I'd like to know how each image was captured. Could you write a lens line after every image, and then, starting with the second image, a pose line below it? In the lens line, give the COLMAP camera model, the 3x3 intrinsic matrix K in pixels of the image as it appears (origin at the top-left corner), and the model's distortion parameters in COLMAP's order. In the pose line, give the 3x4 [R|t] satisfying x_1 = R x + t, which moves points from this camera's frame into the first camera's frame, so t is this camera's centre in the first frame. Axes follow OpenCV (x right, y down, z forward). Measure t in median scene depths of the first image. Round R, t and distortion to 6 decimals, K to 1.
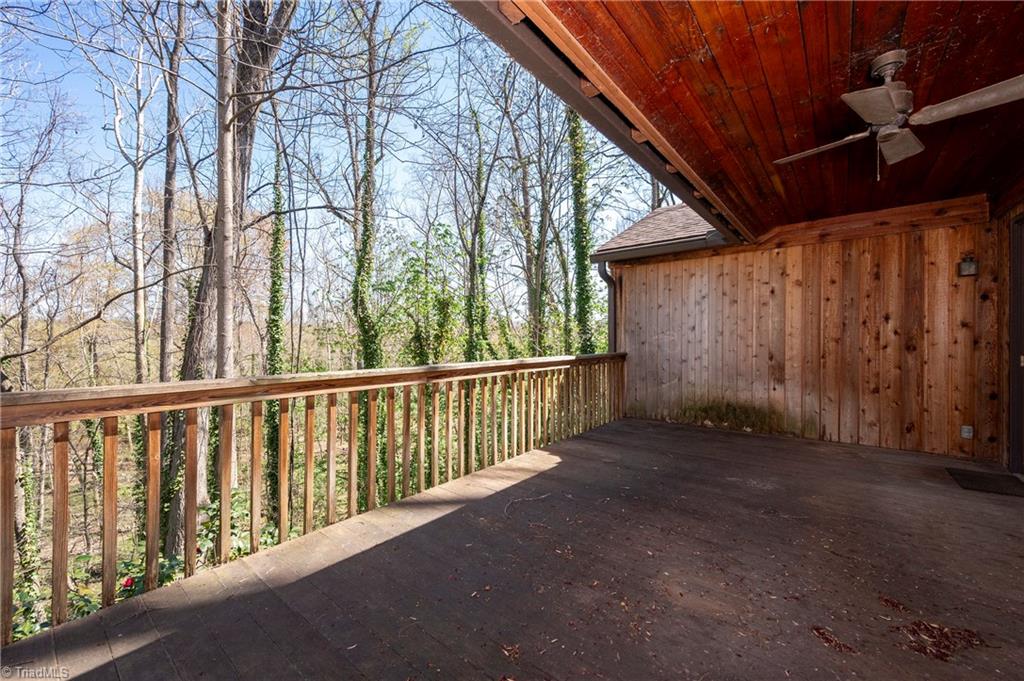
lens RADIAL K [[405.8, 0, 512.3], [0, 405.8, 339.5], [0, 0, 1]] dist [-0.000610, 0.000290]
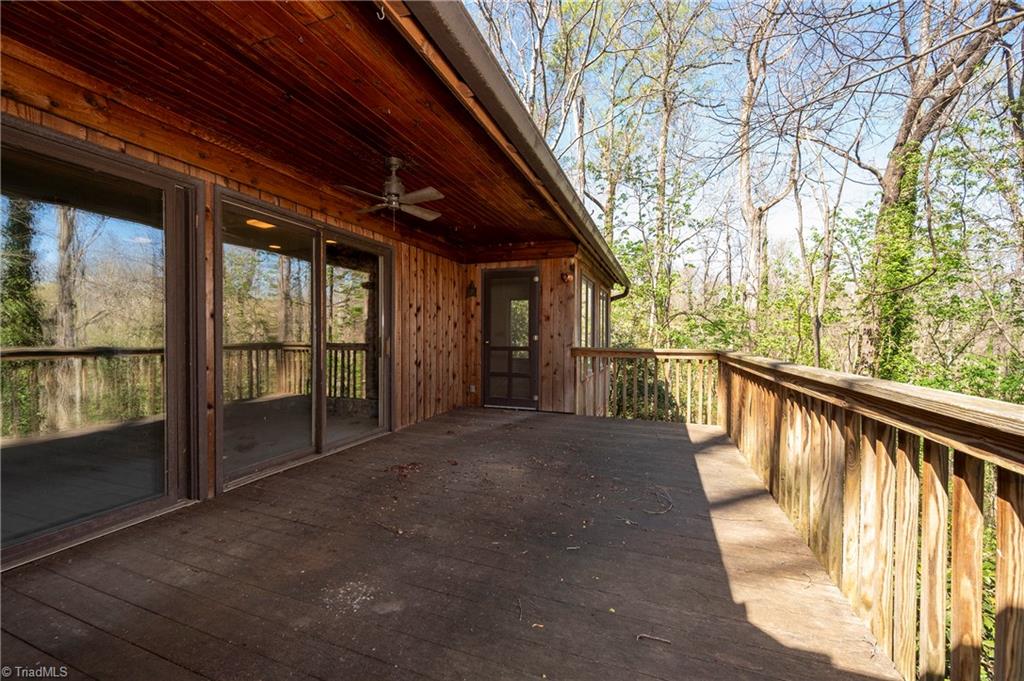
lens RADIAL K [[405.8, 0, 510.3], [0, 405.8, 339.9], [0, 0, 1]] dist [-0.000610, 0.000290]
pose [[-0.946869, 0.000779, -0.321619, 0.726576], [-0.002546, 0.999948, 0.009917, 0.009794], [0.321610, 0.010209, -0.946817, 1.955361]]
